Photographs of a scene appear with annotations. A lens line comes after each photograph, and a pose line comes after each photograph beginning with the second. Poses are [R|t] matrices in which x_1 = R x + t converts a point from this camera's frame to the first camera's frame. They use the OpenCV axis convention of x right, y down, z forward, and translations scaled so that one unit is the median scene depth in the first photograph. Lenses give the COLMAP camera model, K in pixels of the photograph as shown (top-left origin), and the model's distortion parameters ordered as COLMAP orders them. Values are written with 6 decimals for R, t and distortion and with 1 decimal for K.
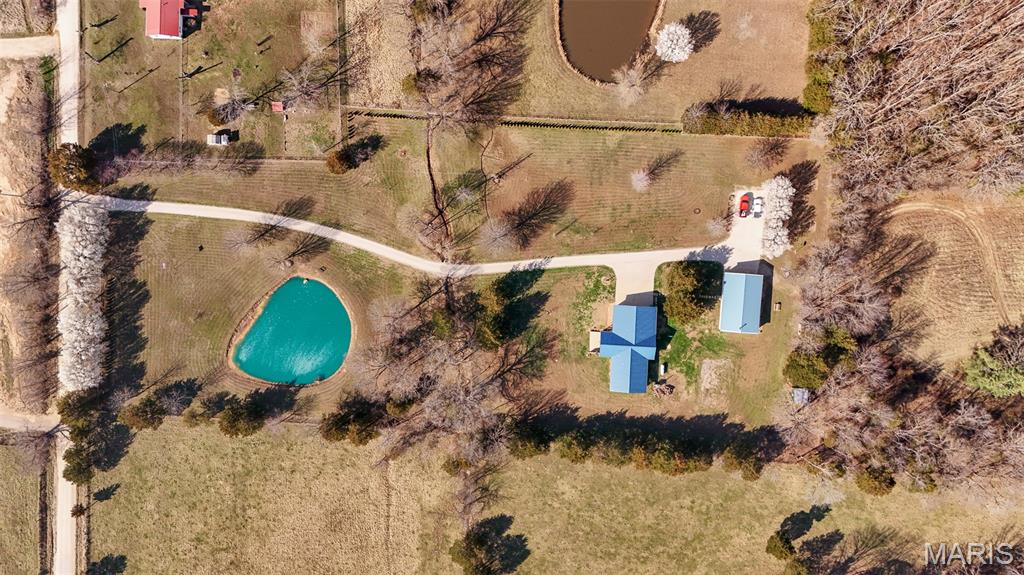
lens RADIAL K [[747.3, 0, 512.0], [0, 747.3, 287.5], [0, 0, 1]] dist [0.082636, -0.081970]
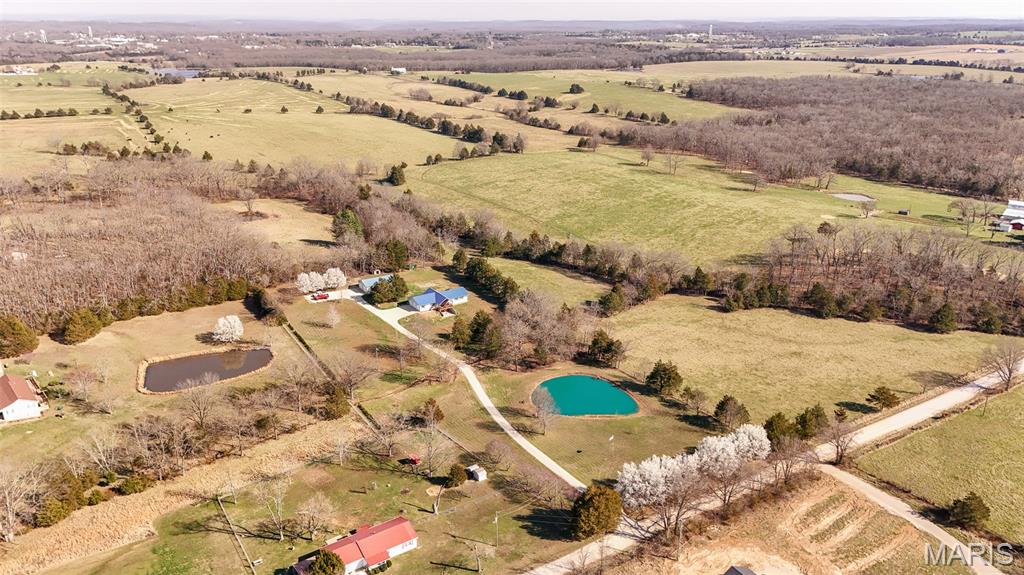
lens RADIAL K [[753.3, 0, 512.0], [0, 753.3, 287.5], [0, 0, 1]] dist [0.081654, -0.081650]
pose [[-0.594359, -0.228058, 0.771185, -1.086459], [0.803091, -0.218668, 0.554283, -0.631031], [0.042224, 0.948775, 0.313119, 0.489316]]
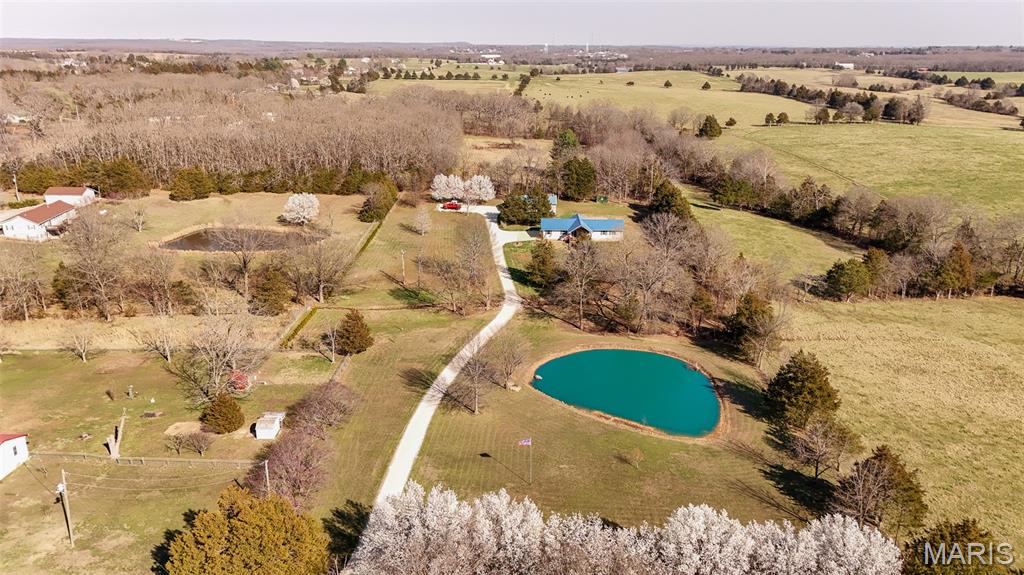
lens RADIAL K [[753.3, 0, 512.0], [0, 753.3, 287.5], [0, 0, 1]] dist [0.081654, -0.081650]
pose [[-0.030880, -0.262281, 0.964497, -0.861485], [0.999445, -0.020139, 0.026522, -0.044895], [0.012467, 0.964781, 0.262758, 0.778959]]
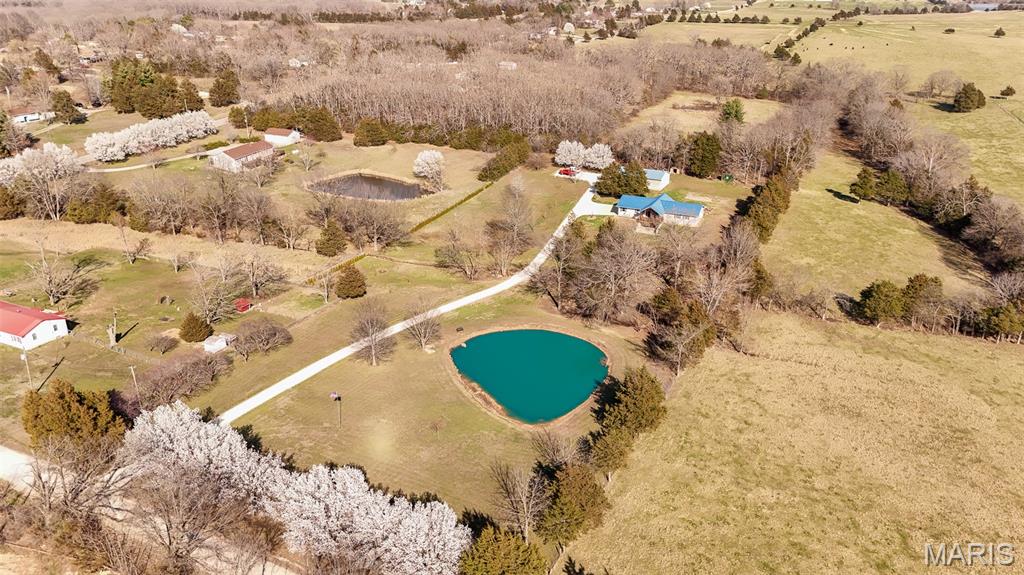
lens RADIAL K [[753.3, 0, 512.0], [0, 753.3, 287.5], [0, 0, 1]] dist [0.081654, -0.081650]
pose [[0.389129, -0.310852, 0.867150, -0.859765], [0.921183, 0.132396, -0.365915, 0.285854], [-0.001062, 0.941192, 0.337870, 0.724651]]
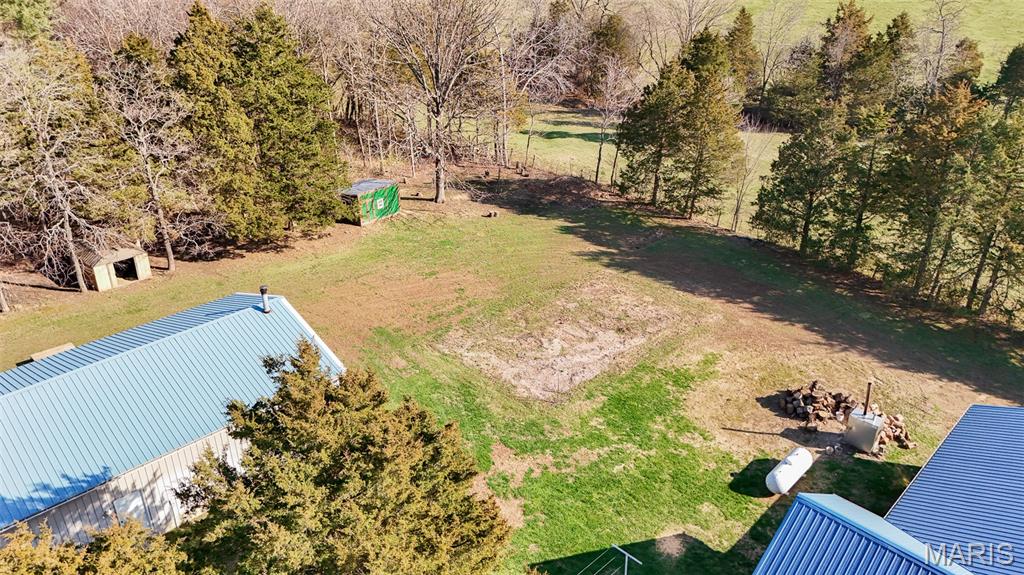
lens RADIAL K [[747.3, 0, 512.0], [0, 747.3, 287.5], [0, 0, 1]] dist [0.082636, -0.081970]
pose [[-0.744215, -0.259720, 0.615378, 0.155083], [0.666043, -0.357956, 0.654412, -0.013693], [0.050315, 0.896891, 0.439380, 0.878287]]
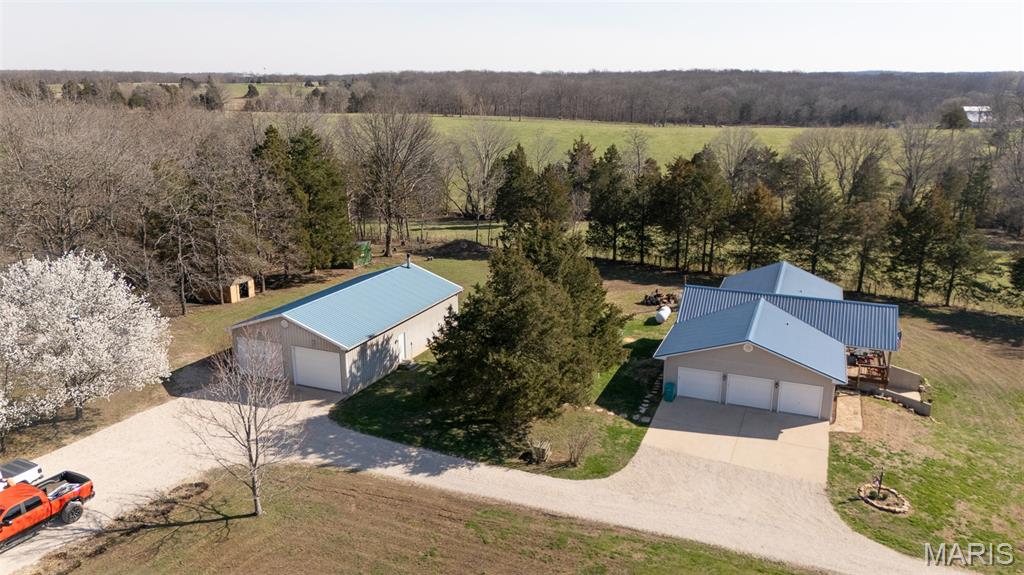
lens RADIAL K [[747.3, 0, 512.0], [0, 747.3, 287.5], [0, 0, 1]] dist [0.082636, -0.081970]
pose [[-0.942397, -0.044040, 0.331584, 0.151989], [0.331062, -0.264465, 0.905790, -0.200702], [0.047801, 0.963389, 0.263811, 0.880782]]
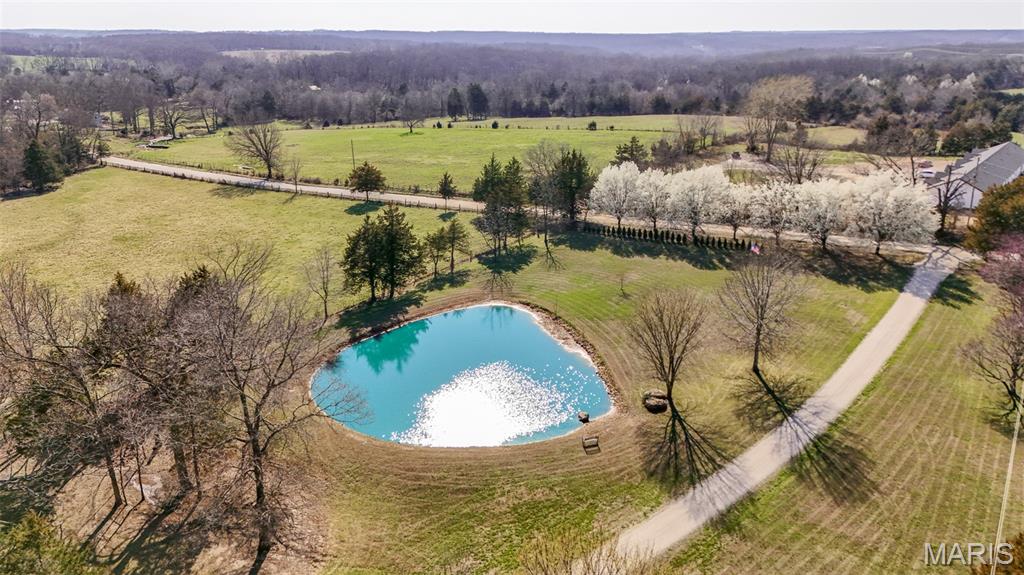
lens RADIAL K [[747.3, 0, 512.0], [0, 747.3, 287.5], [0, 0, 1]] dist [0.082636, -0.081970]
pose [[-0.547281, 0.308610, -0.777974, -0.032467], [-0.836827, -0.185925, 0.514929, -0.137008], [0.014268, 0.932841, 0.360006, 0.849222]]
